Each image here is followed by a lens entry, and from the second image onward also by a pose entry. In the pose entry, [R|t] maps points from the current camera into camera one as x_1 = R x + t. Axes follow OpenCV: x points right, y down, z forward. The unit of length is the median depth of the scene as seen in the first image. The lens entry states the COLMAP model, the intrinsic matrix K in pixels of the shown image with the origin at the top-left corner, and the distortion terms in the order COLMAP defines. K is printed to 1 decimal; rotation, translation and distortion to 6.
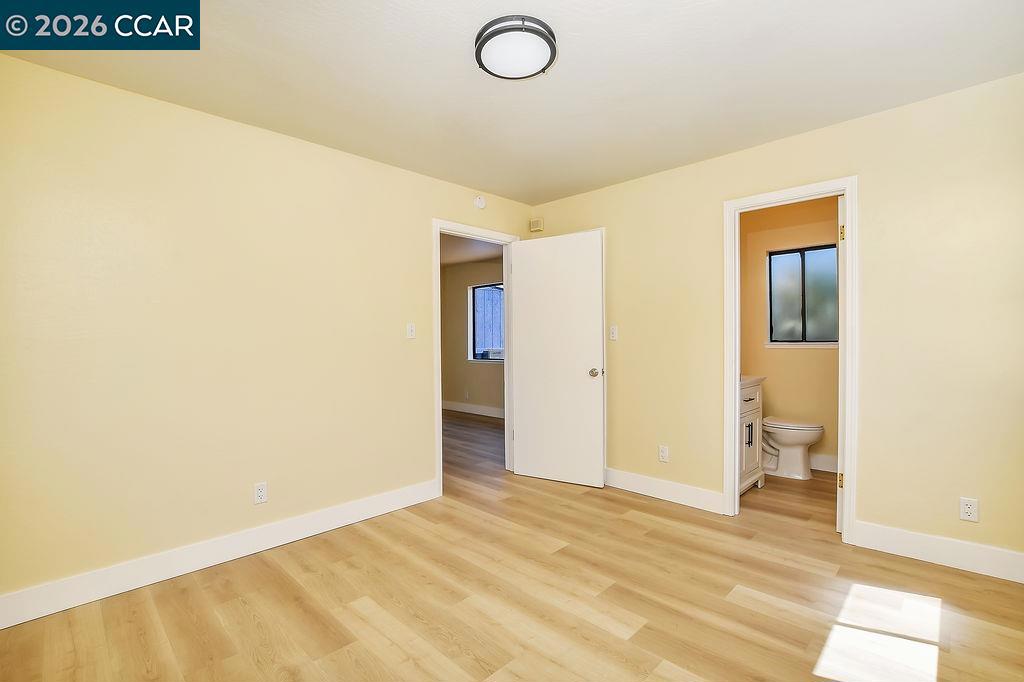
lens RADIAL K [[463.3, 0, 512.5], [0, 463.3, 342.3], [0, 0, 1]] dist [-0.036345, 0.000466]
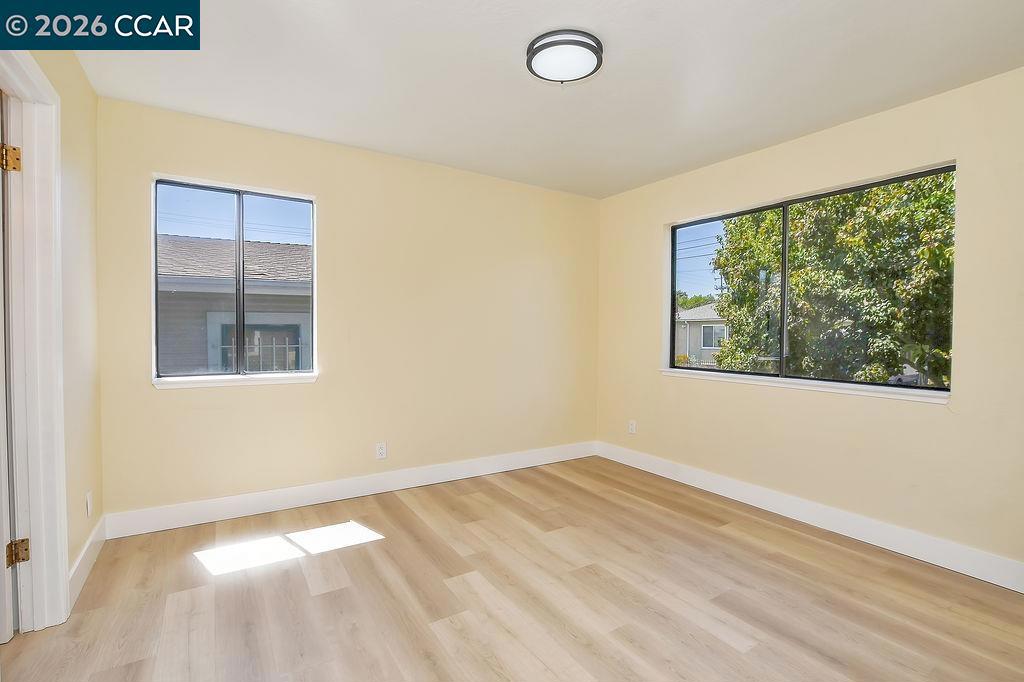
lens RADIAL K [[463.3, 0, 511.8], [0, 463.3, 341.0], [0, 0, 1]] dist [-0.036345, 0.000466]
pose [[-0.974348, 0.000112, 0.225048, -0.100520], [0.004529, 0.999807, 0.019113, 0.002610], [-0.225002, 0.019642, -0.974160, 1.735431]]
